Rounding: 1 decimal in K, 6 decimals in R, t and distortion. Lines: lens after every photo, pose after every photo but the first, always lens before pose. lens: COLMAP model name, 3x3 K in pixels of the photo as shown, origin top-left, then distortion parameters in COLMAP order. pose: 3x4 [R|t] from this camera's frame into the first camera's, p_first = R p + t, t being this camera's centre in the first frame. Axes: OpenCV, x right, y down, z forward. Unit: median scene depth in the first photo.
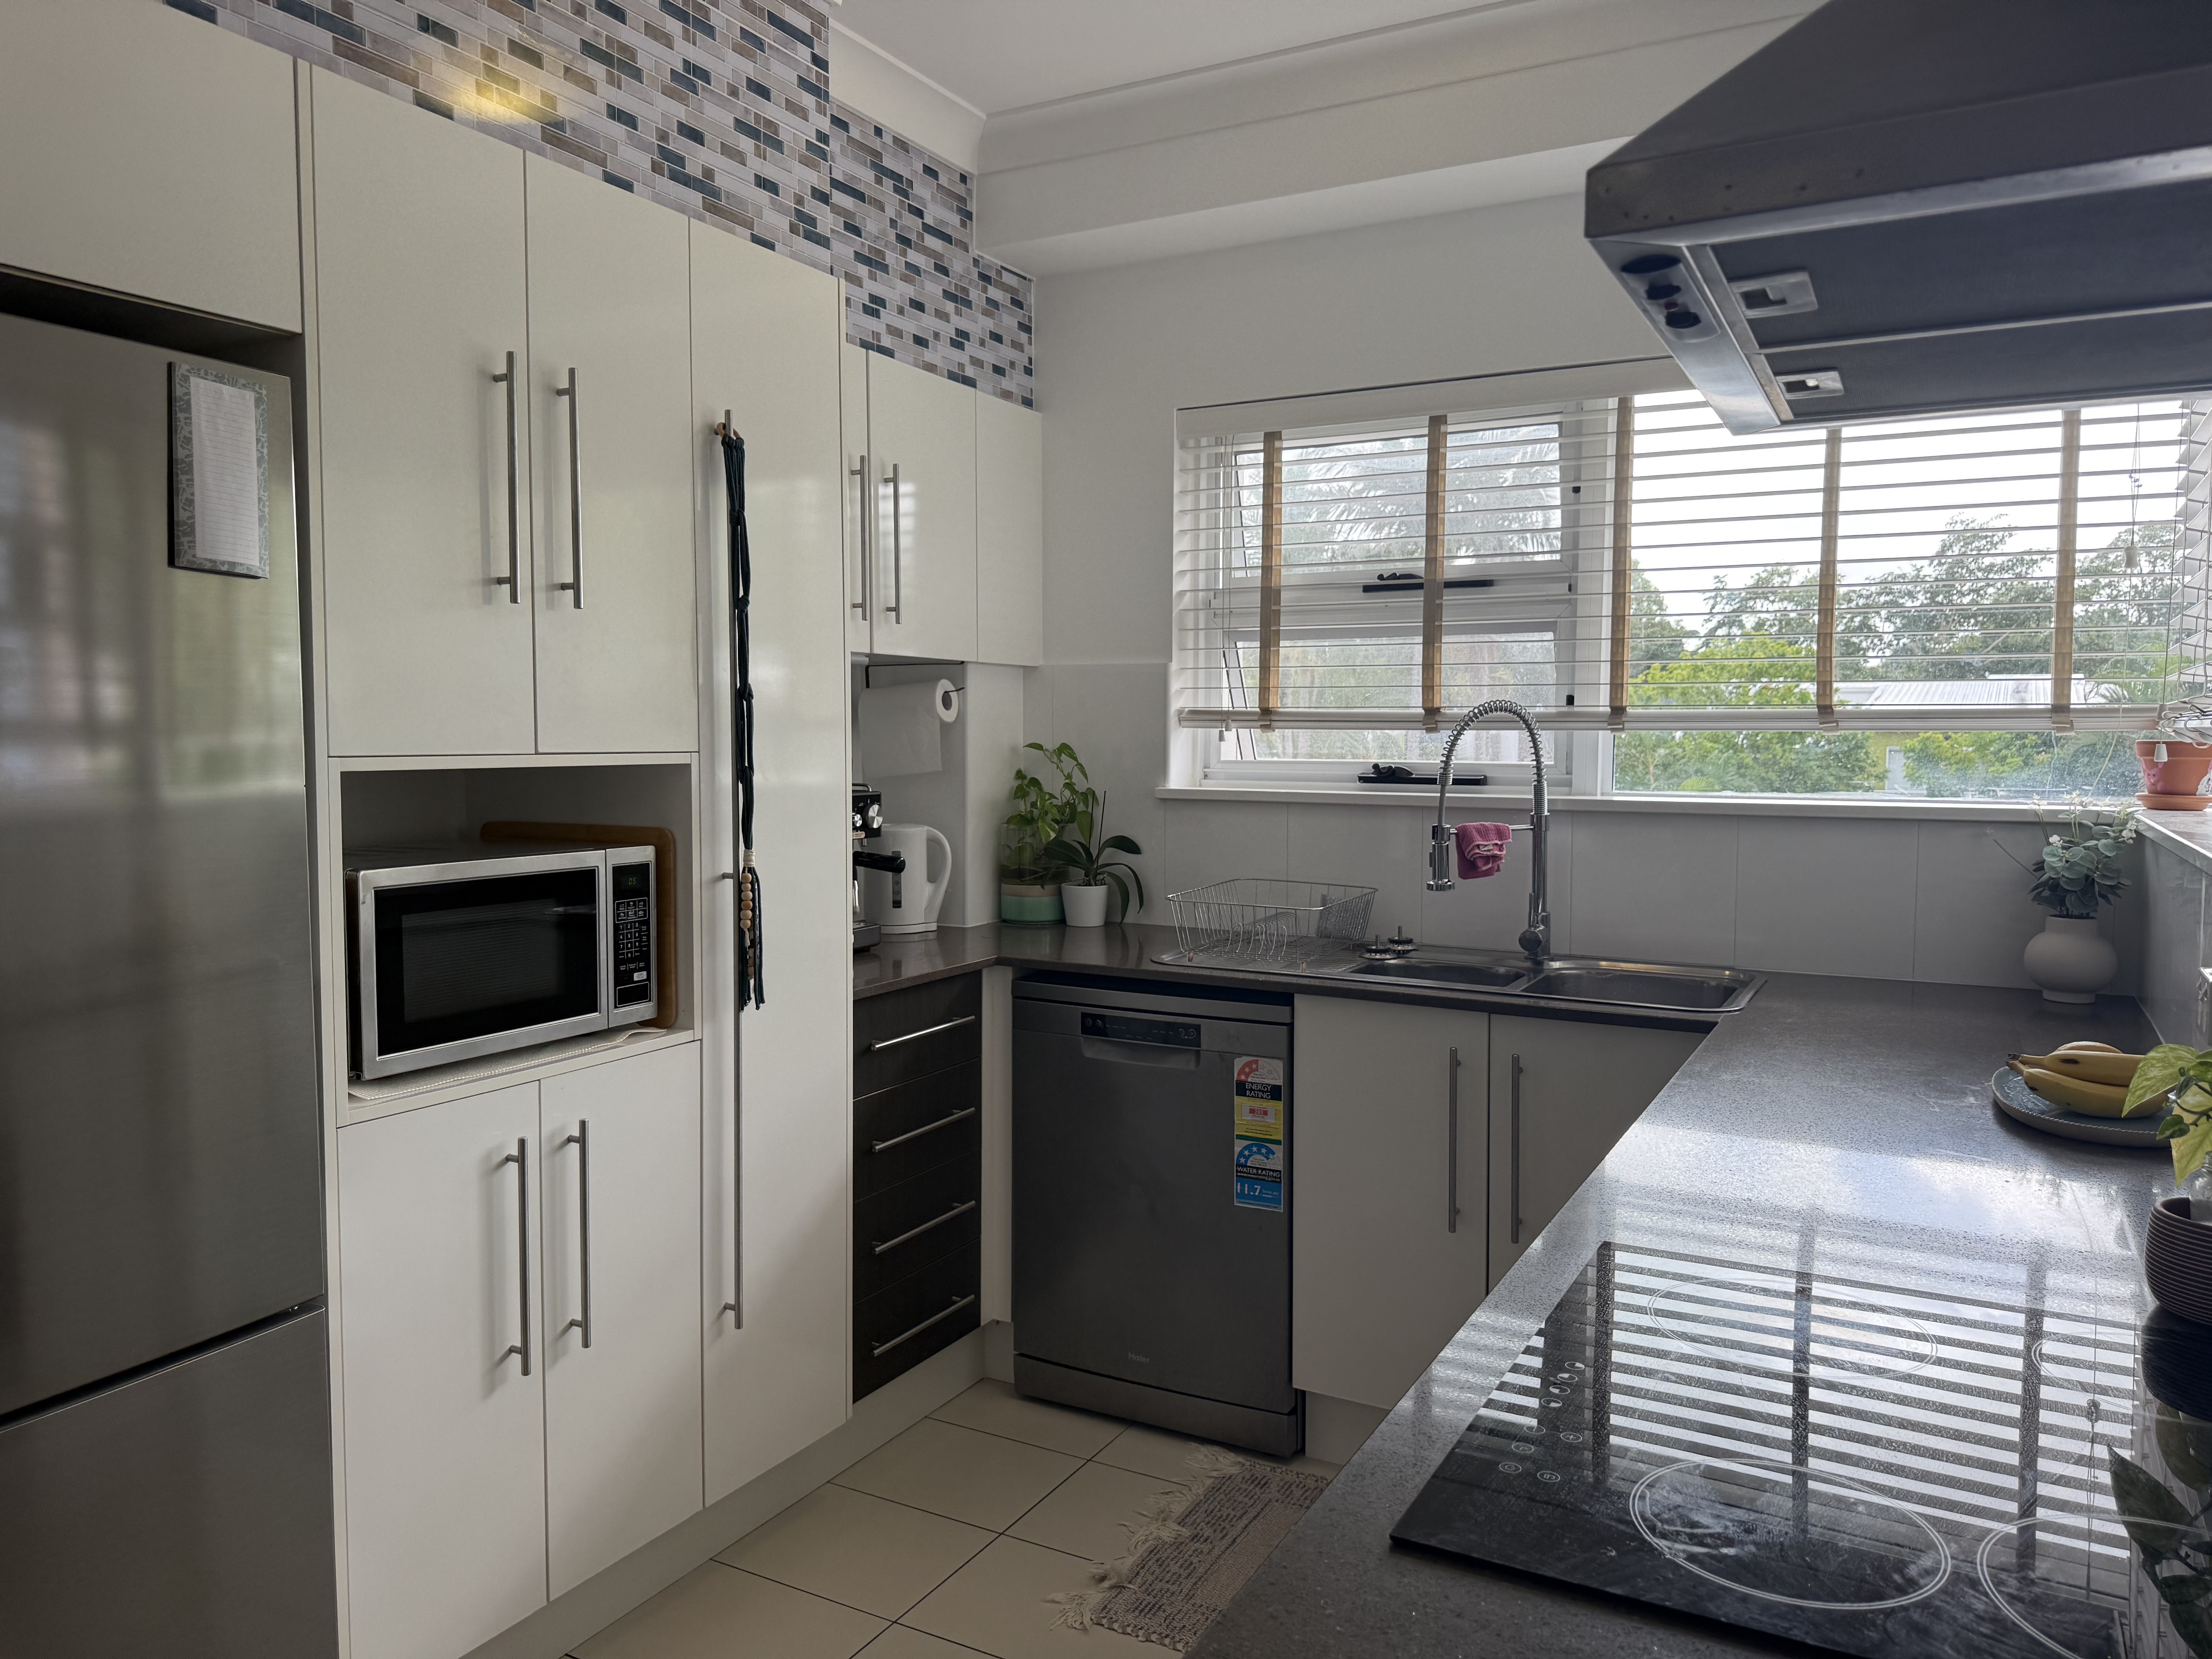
lens RADIAL K [[1562.6, 0, 1106.0], [0, 1562.6, 829.5], [0, 0, 1]] dist [0.180605, -0.408393]
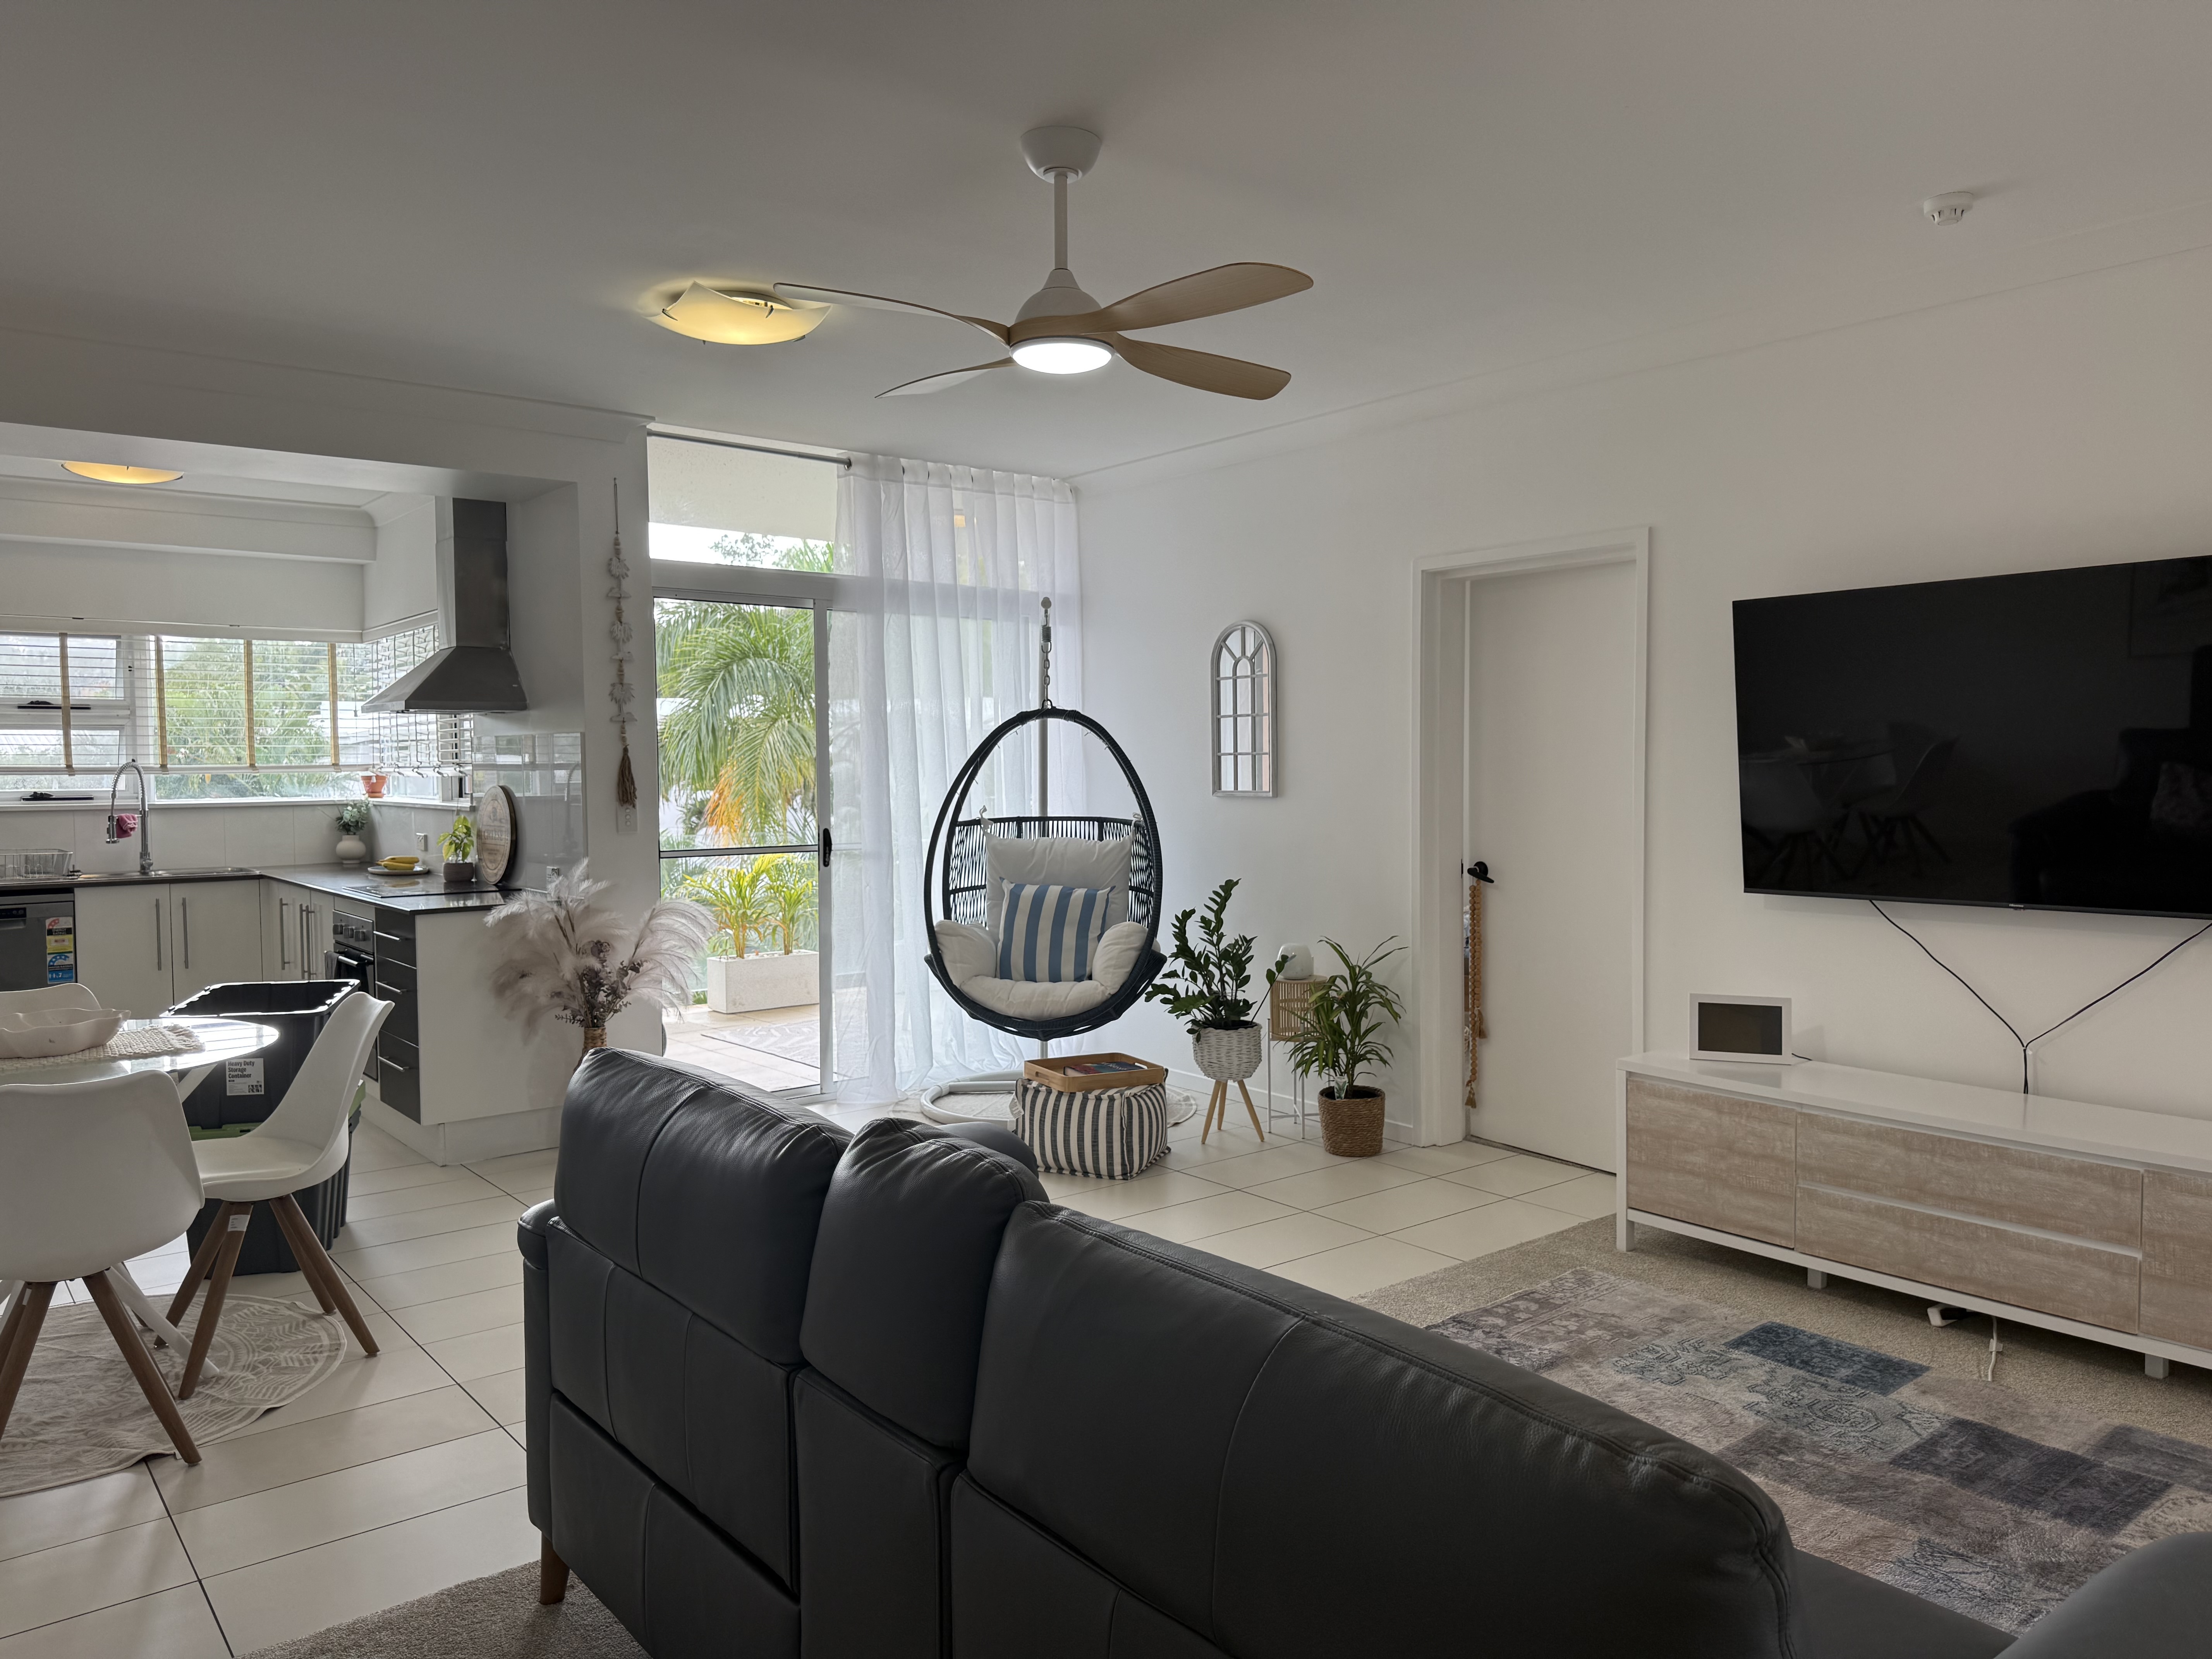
lens RADIAL K [[1553.6, 0, 1106.0], [0, 1553.6, 829.5], [0, 0, 1]] dist [-0.001991, -0.000310]
pose [[0.369485, -0.047289, 0.928033, -1.297860], [0.066928, 0.997465, 0.024180, 0.057584], [-0.926823, 0.053177, 0.371714, -1.152079]]
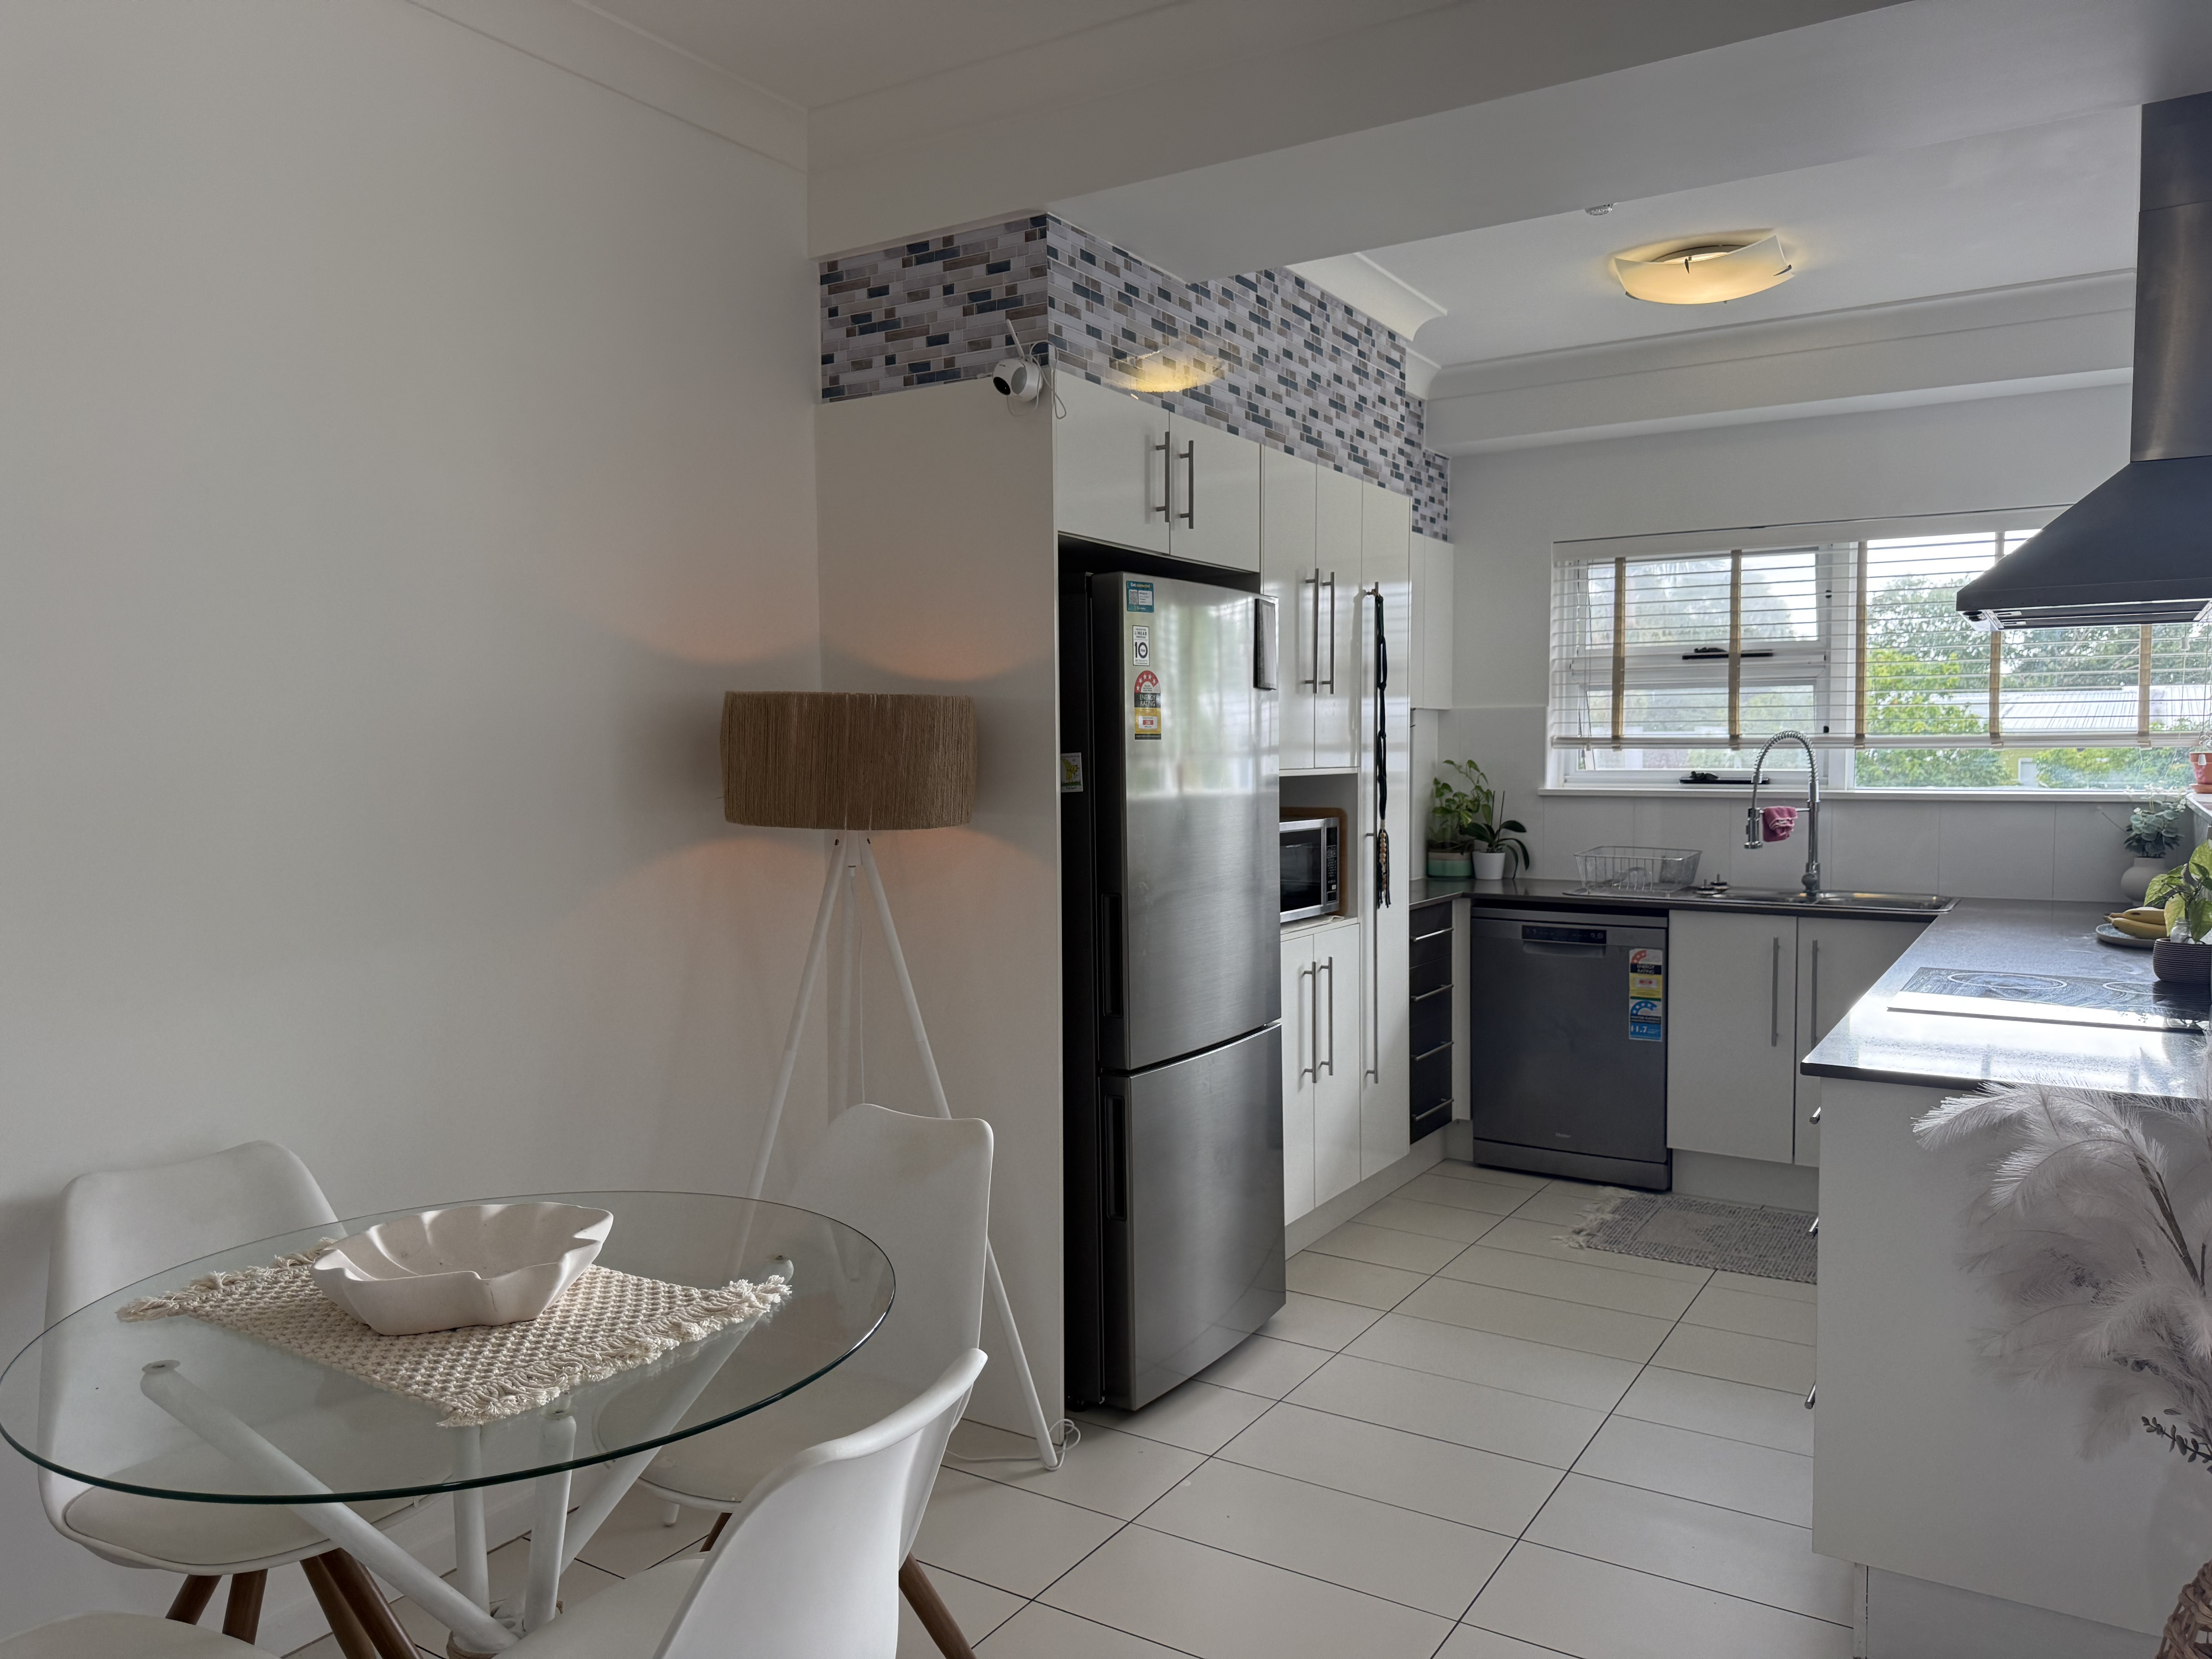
lens RADIAL K [[1562.6, 0, 1106.0], [0, 1562.6, 829.5], [0, 0, 1]] dist [0.180605, -0.408393]
pose [[0.998031, -0.005263, -0.062505, -0.326333], [0.004541, 0.999921, -0.011681, 0.032903], [0.062562, 0.011374, 0.997976, -0.628424]]
